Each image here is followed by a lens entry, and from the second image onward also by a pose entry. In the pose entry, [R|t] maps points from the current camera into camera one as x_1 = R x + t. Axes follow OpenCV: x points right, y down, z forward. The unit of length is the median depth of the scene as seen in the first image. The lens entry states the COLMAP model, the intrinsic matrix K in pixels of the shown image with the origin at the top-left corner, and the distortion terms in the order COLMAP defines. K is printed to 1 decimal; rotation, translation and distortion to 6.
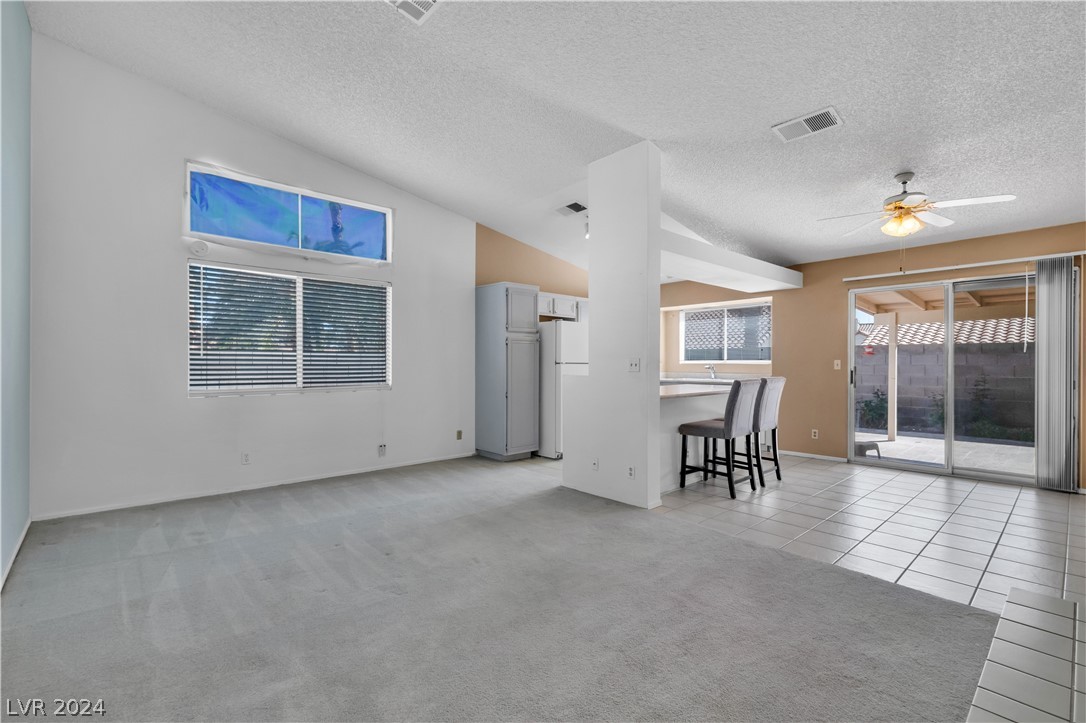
lens RADIAL K [[482.4, 0, 544.7], [0, 482.4, 366.4], [0, 0, 1]] dist [0.006350, -0.003652]
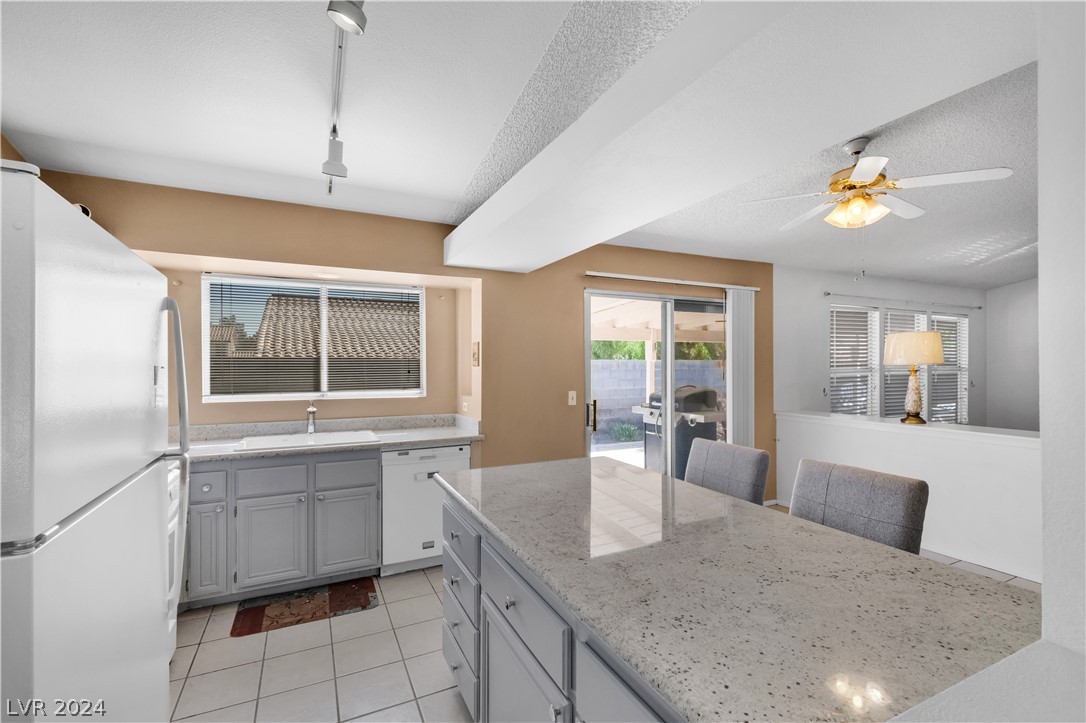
lens RADIAL K [[482.4, 0, 543.0], [0, 482.4, 361.9], [0, 0, 1]] dist [0.006350, -0.003652]
pose [[0.282377, 0.000675, 0.959303, -0.047313], [0.007916, 0.999964, -0.003034, -0.055372], [-0.959271, 0.008450, 0.282362, 0.913120]]
